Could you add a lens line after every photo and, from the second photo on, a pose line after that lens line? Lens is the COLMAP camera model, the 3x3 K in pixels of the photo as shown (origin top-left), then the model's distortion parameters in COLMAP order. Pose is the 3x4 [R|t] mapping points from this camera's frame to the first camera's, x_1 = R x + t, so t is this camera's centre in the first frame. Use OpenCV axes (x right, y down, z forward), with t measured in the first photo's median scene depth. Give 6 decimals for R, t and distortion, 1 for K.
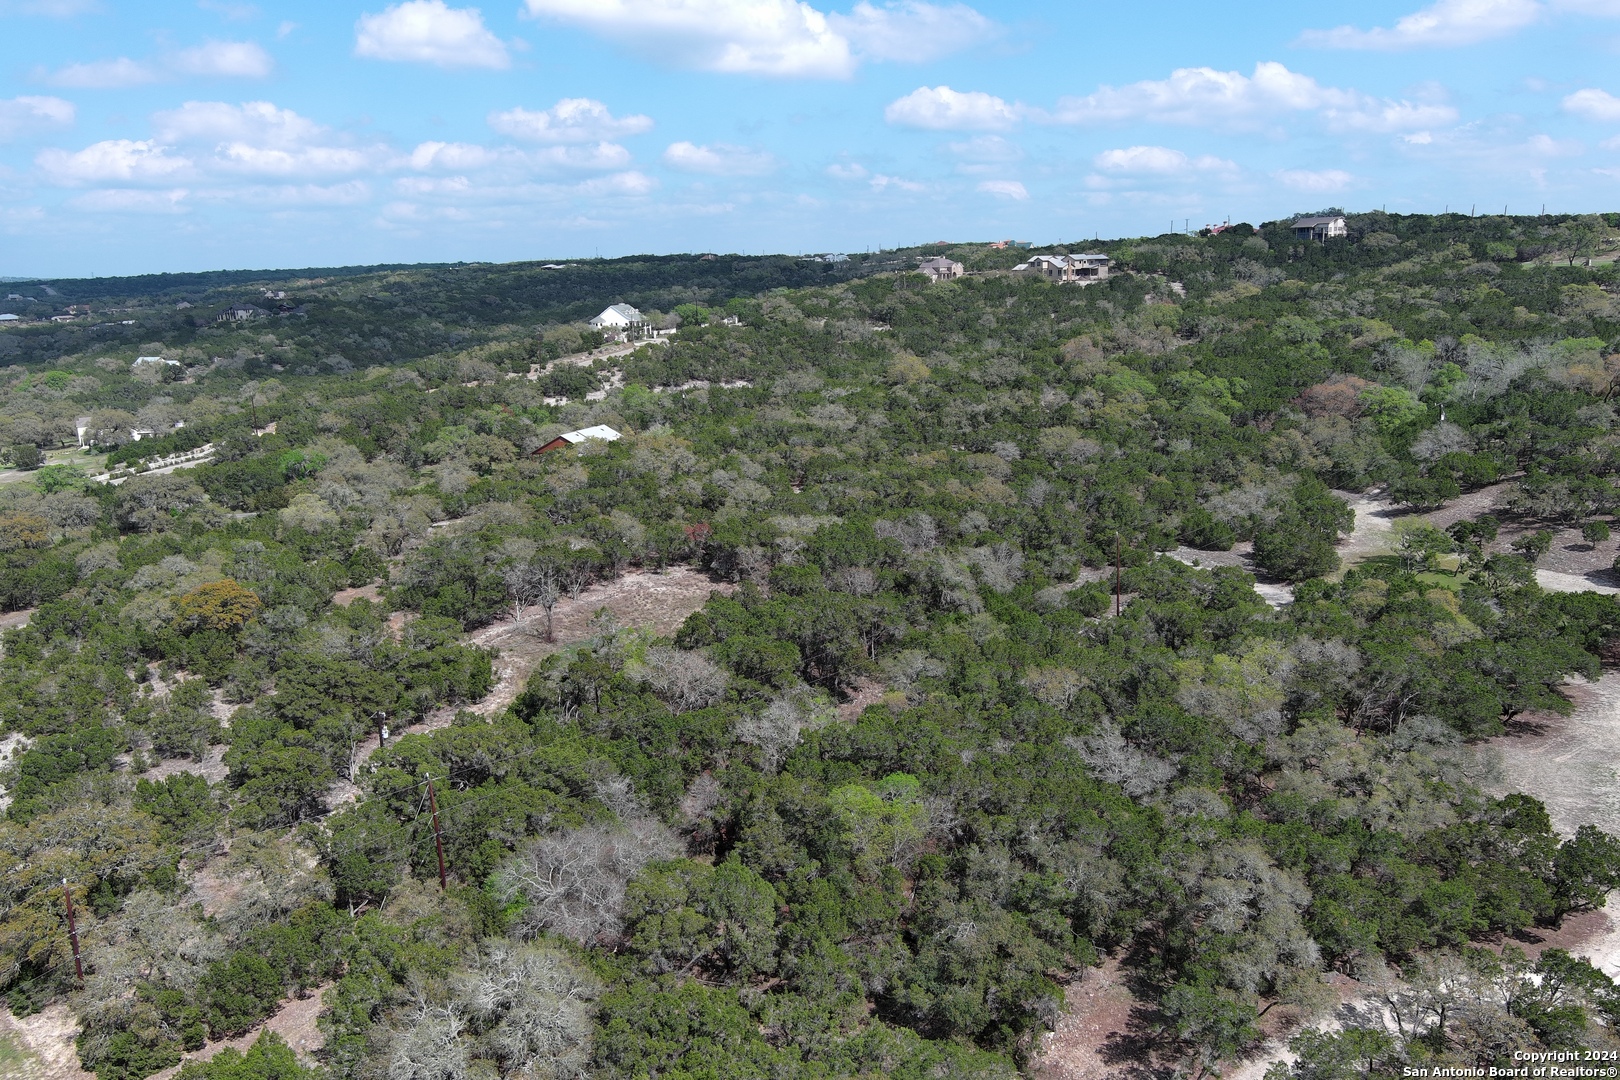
lens RADIAL K [[1248.2, 0, 809.8], [0, 1248.2, 544.1], [0, 0, 1]] dist [0.008966, -0.012497]
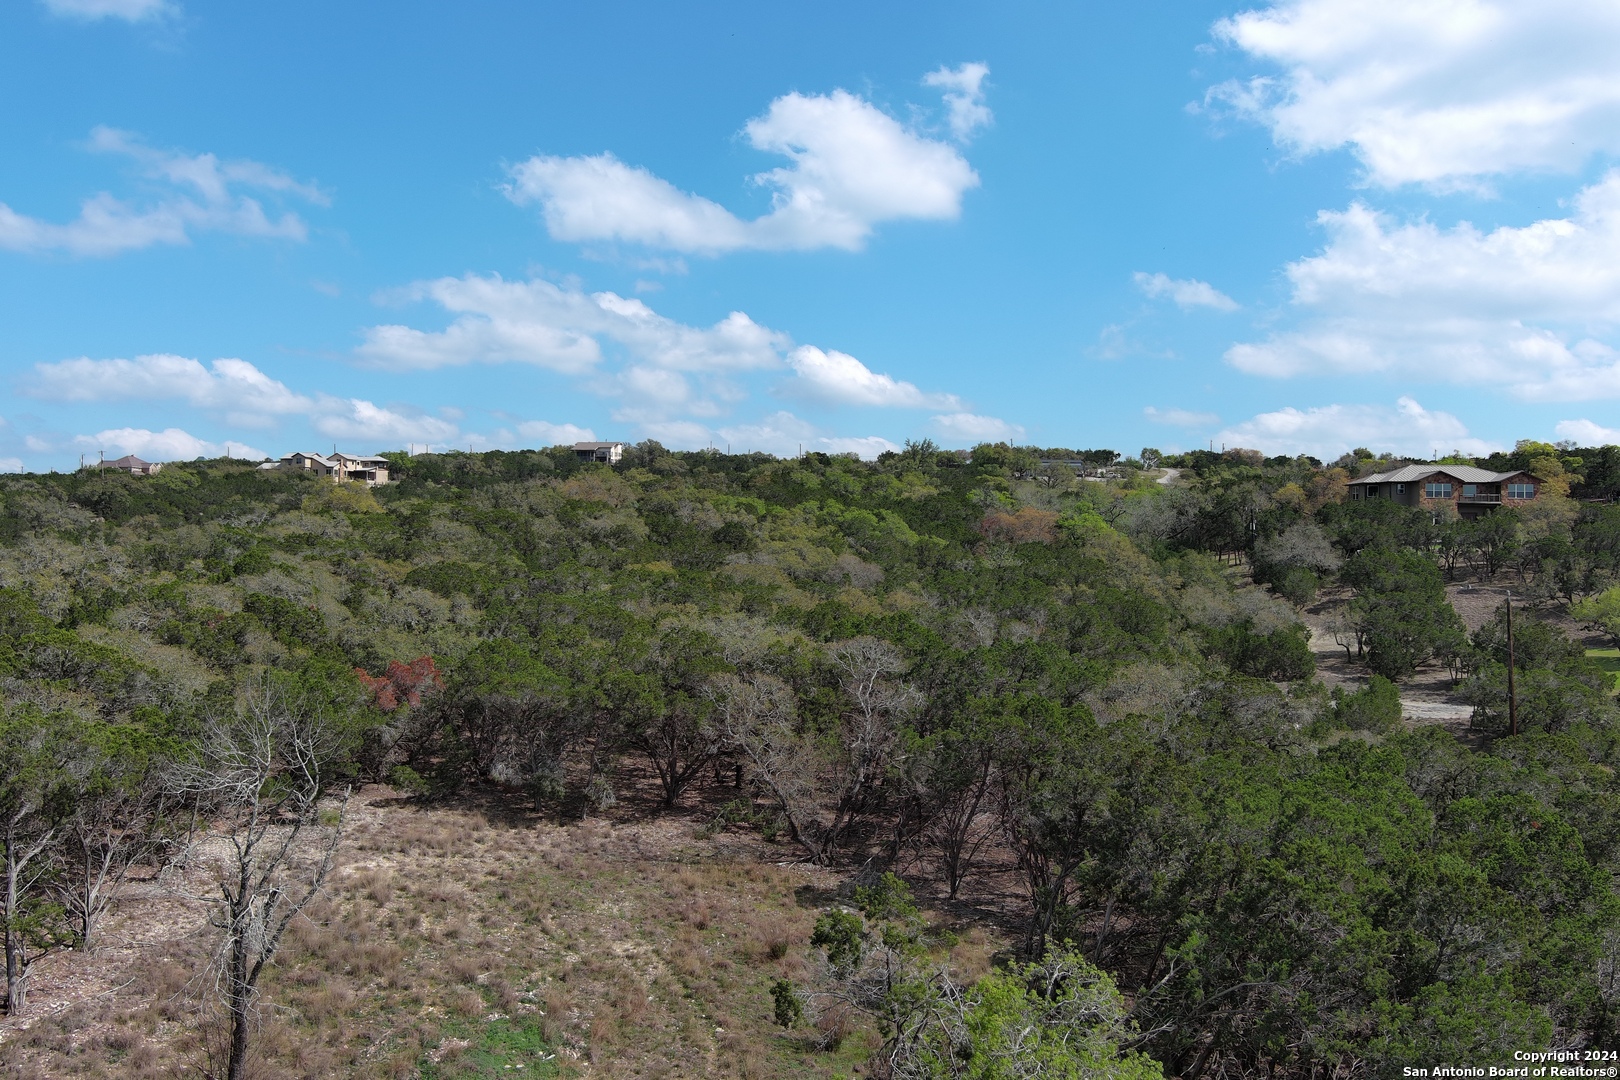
lens RADIAL K [[1248.2, 0, 812.6], [0, 1248.2, 545.0], [0, 0, 1]] dist [0.008966, -0.012497]
pose [[0.760150, 0.040319, 0.648496, -0.208077], [0.110328, 0.975570, -0.189977, 0.027132], [-0.640313, 0.215958, 0.737131, 0.639952]]
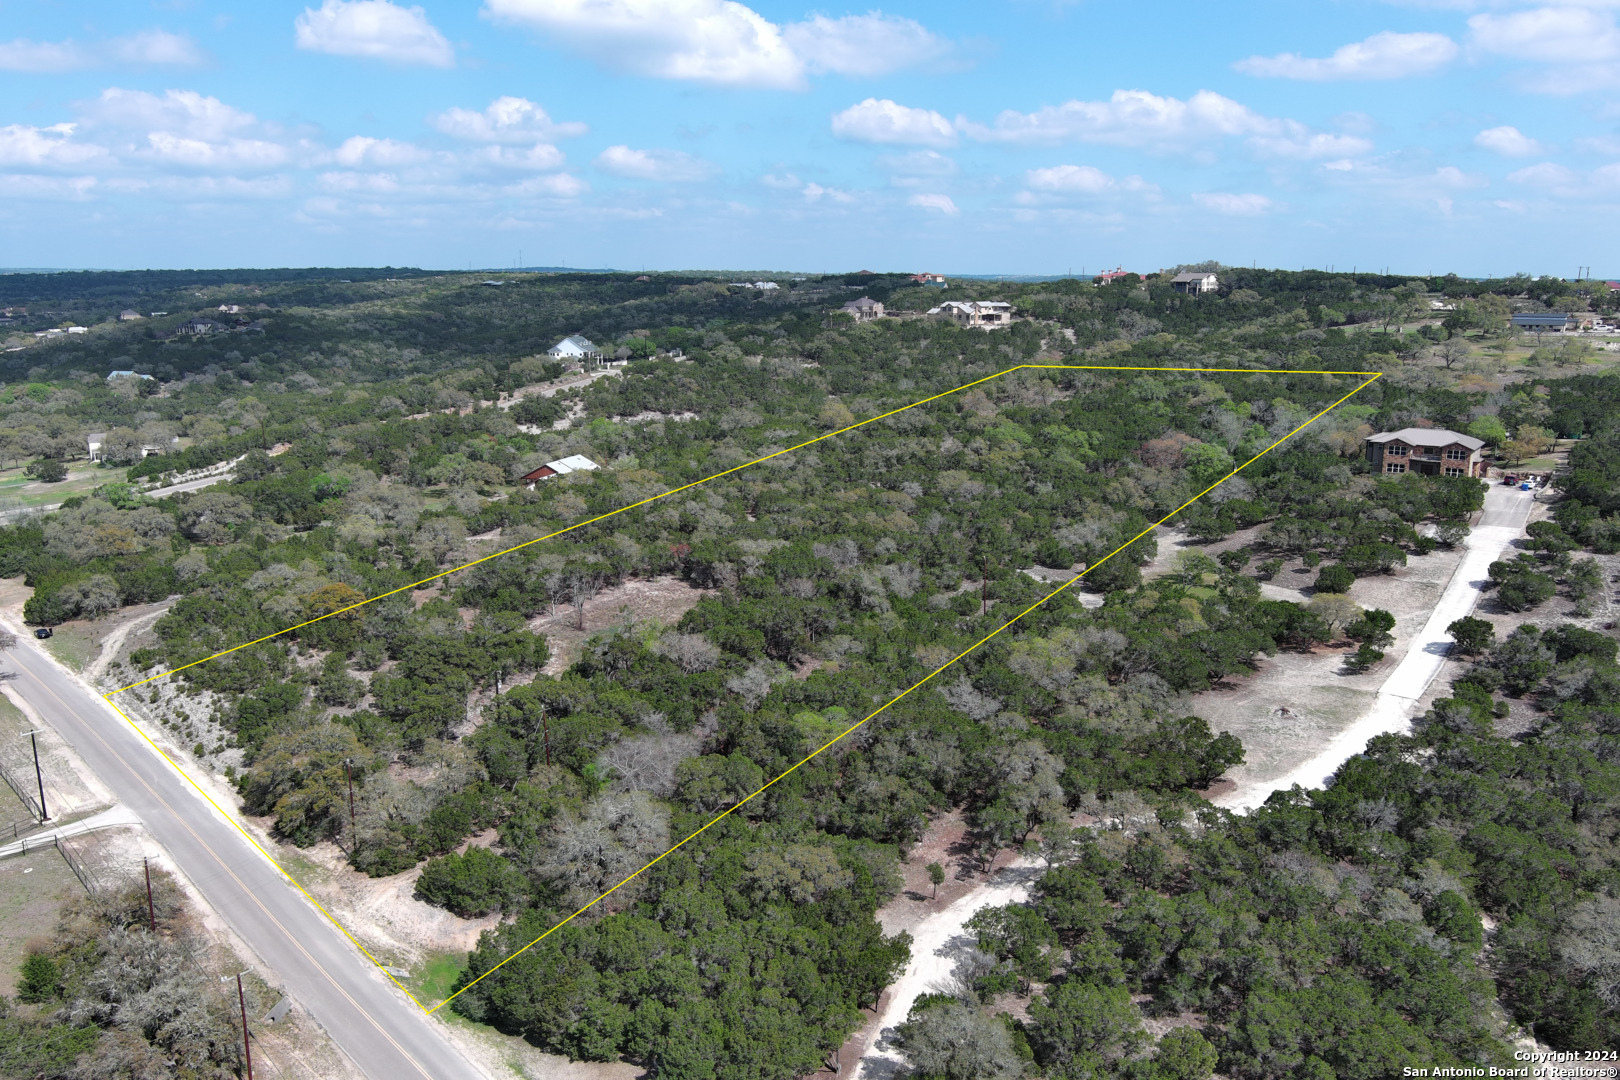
lens RADIAL K [[1250.7, 0, 810.2], [0, 1250.7, 536.1], [0, 0, 1]] dist [0.002890, -0.012657]
pose [[0.997836, 0.013195, 0.064413, -0.034973], [-0.012420, 0.999846, -0.012422, -0.009668], [-0.064567, 0.011595, 0.997846, -0.322904]]
